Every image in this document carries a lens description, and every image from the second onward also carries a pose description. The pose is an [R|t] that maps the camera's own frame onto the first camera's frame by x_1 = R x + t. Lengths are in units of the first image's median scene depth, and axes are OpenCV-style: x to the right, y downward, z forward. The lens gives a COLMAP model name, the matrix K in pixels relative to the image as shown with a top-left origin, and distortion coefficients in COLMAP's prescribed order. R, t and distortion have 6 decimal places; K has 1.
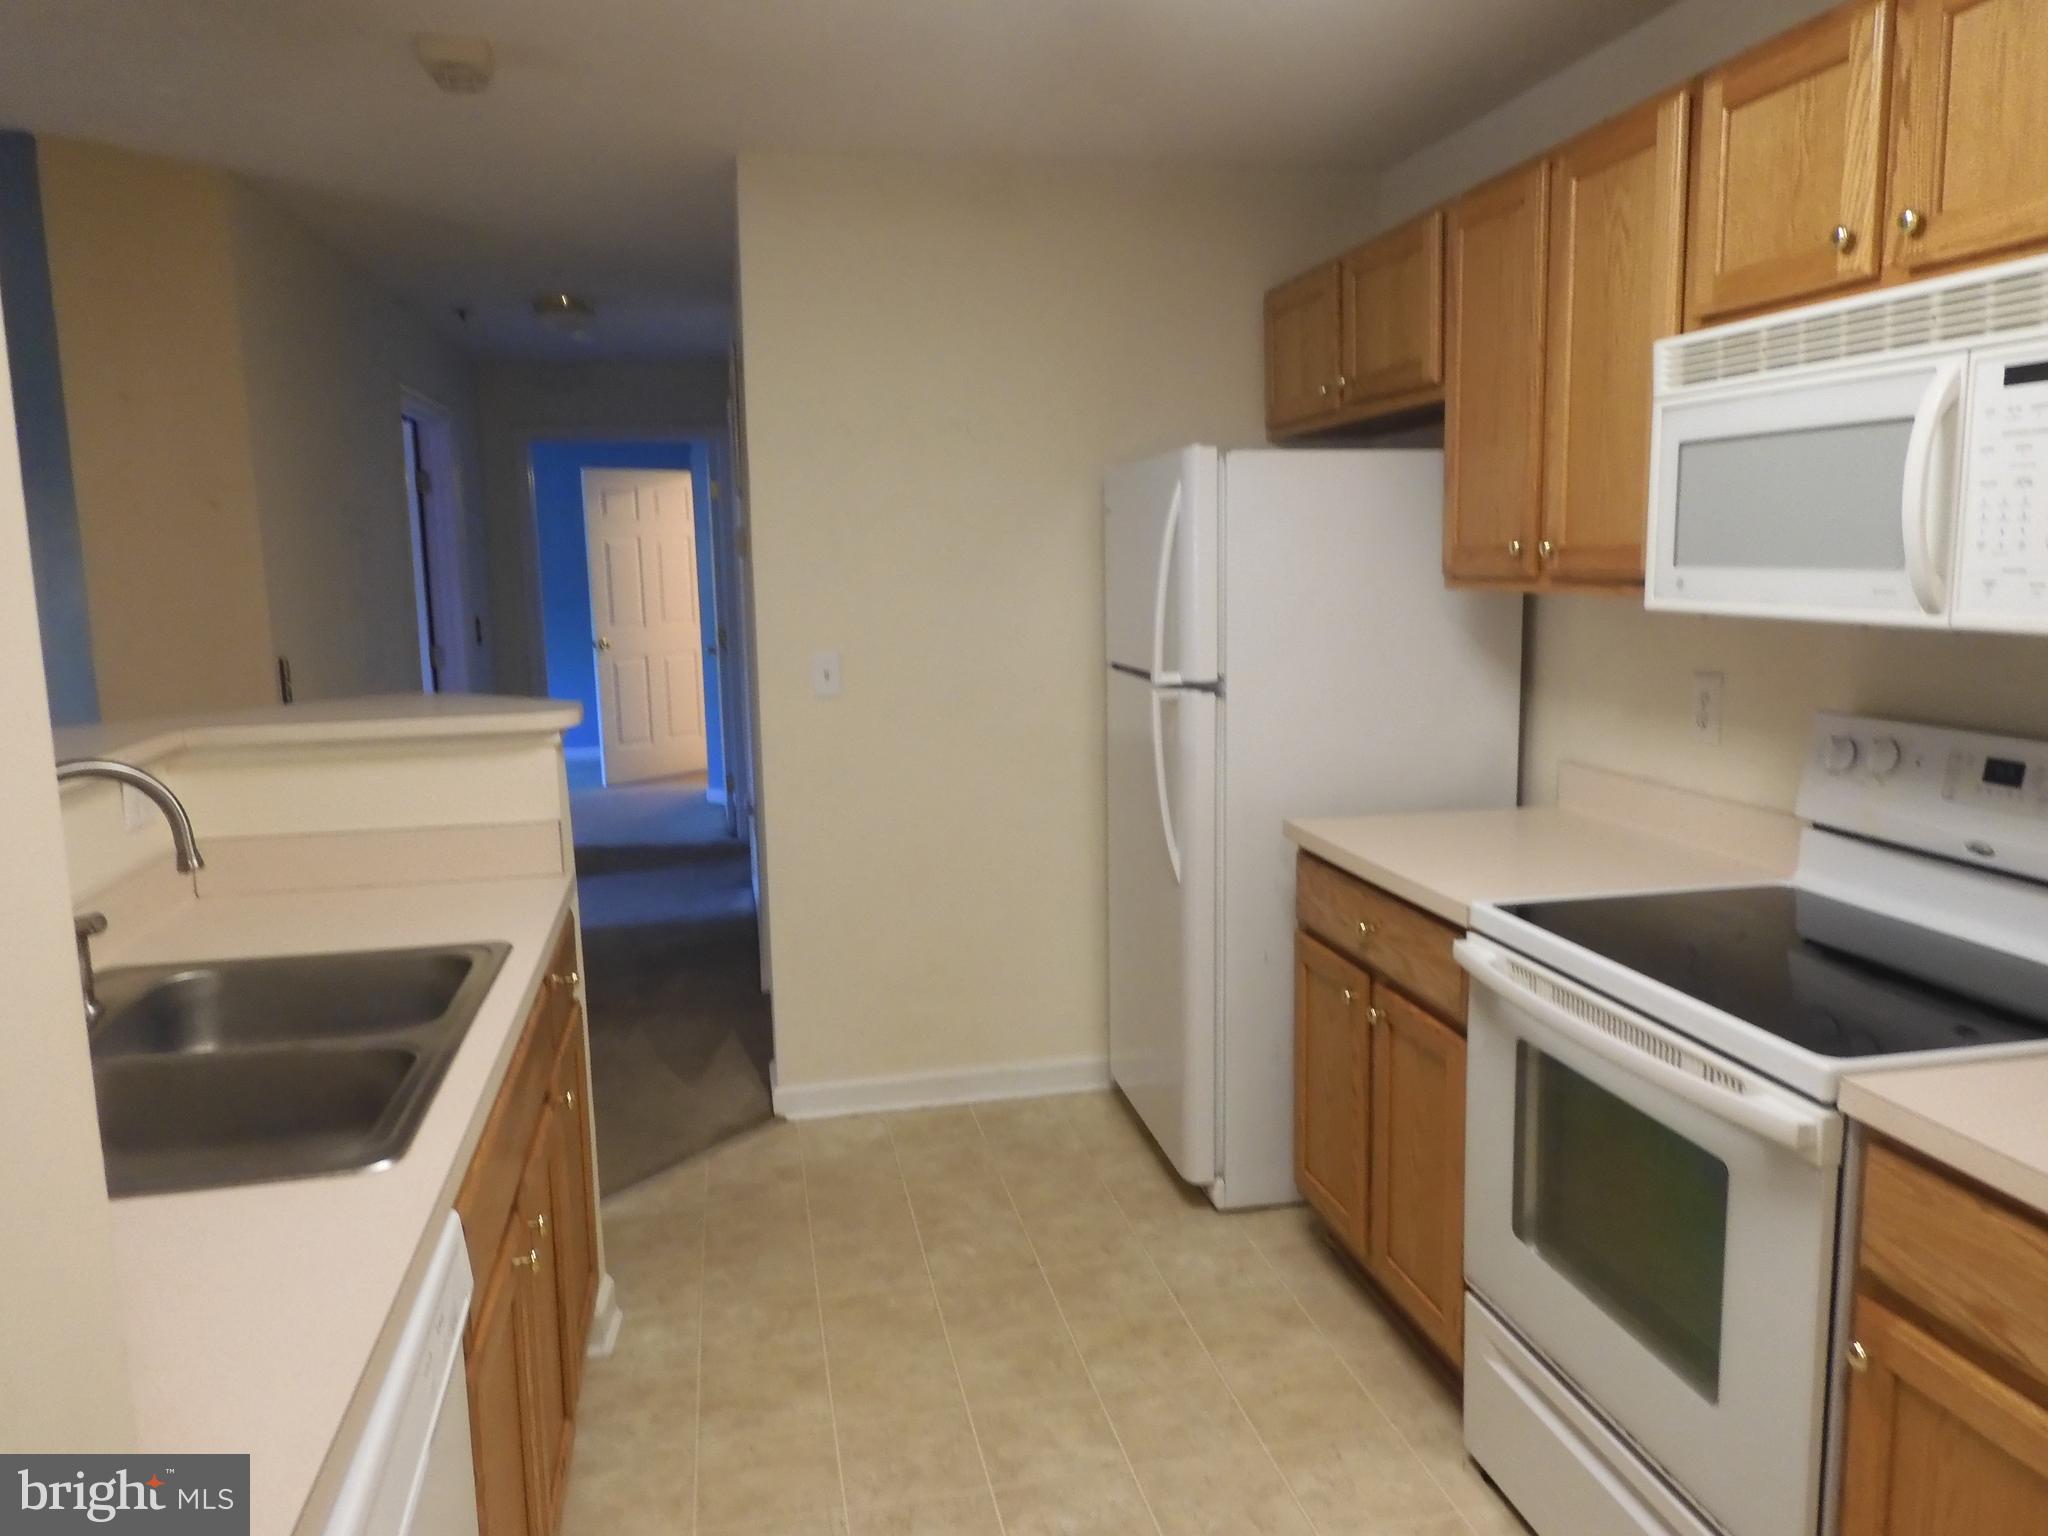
lens RADIAL K [[1426.6, 0, 1024.8], [0, 1426.6, 761.0], [0, 0, 1]] dist [0.014540, 0.005041]
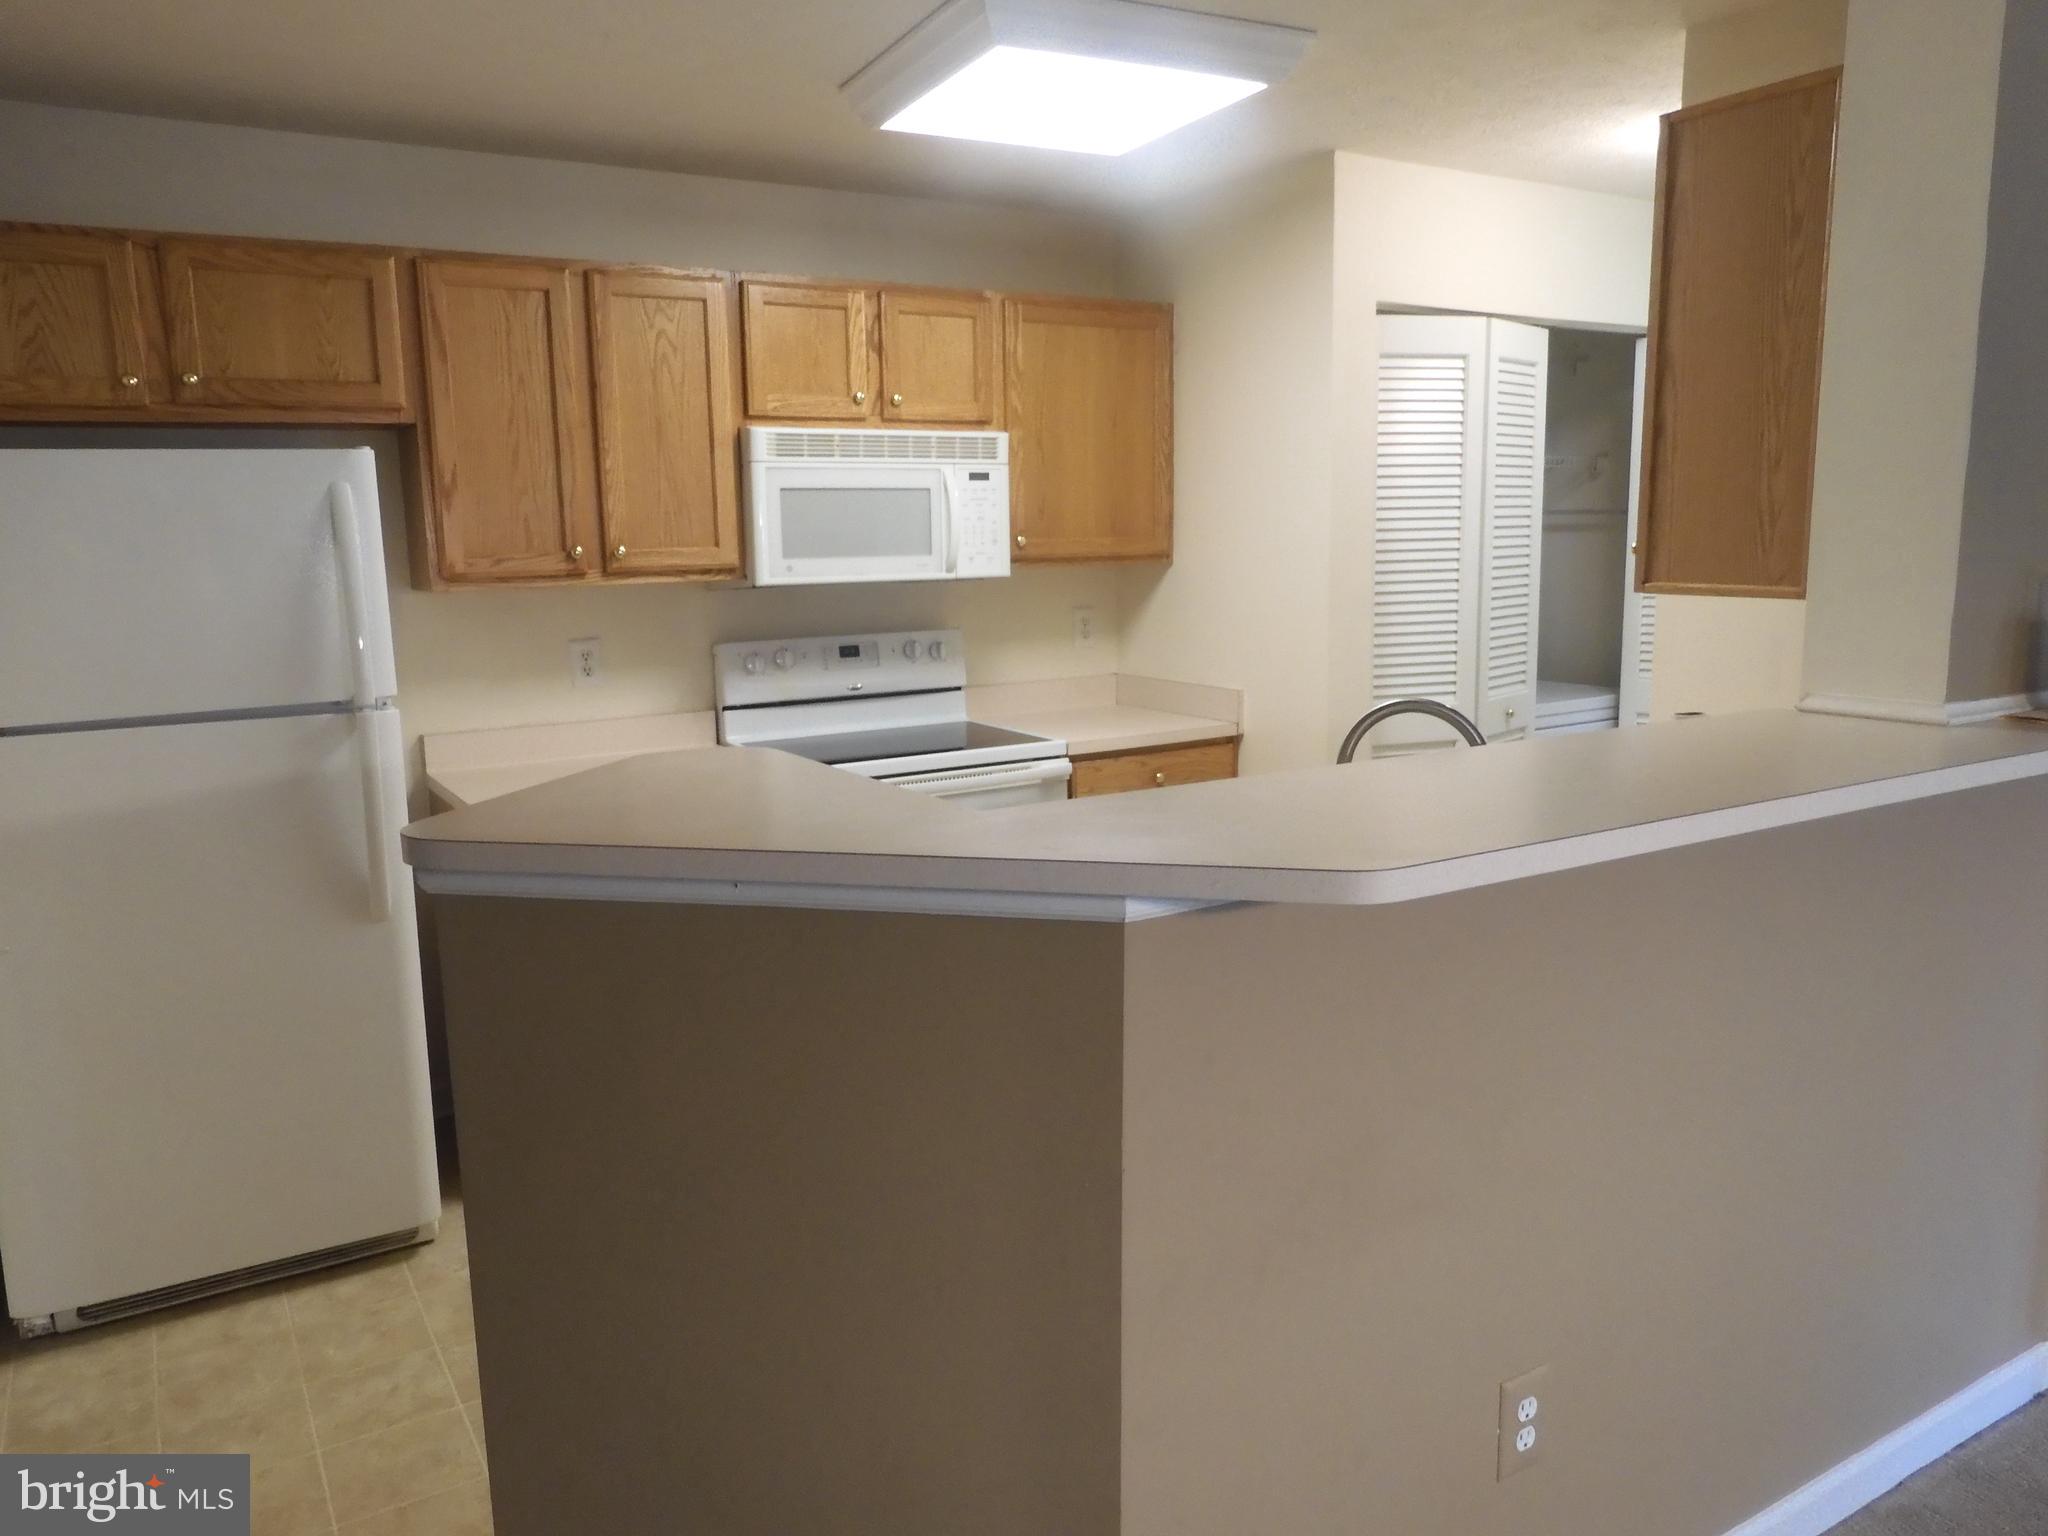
lens RADIAL K [[1426.6, 0, 1024.9], [0, 1426.6, 765.5], [0, 0, 1]] dist [0.014540, 0.005041]
pose [[-0.289627, -0.142568, 0.946462, -1.431556], [0.163541, 0.966932, 0.195697, -0.200106], [-0.943064, 0.211465, -0.256734, 1.323567]]
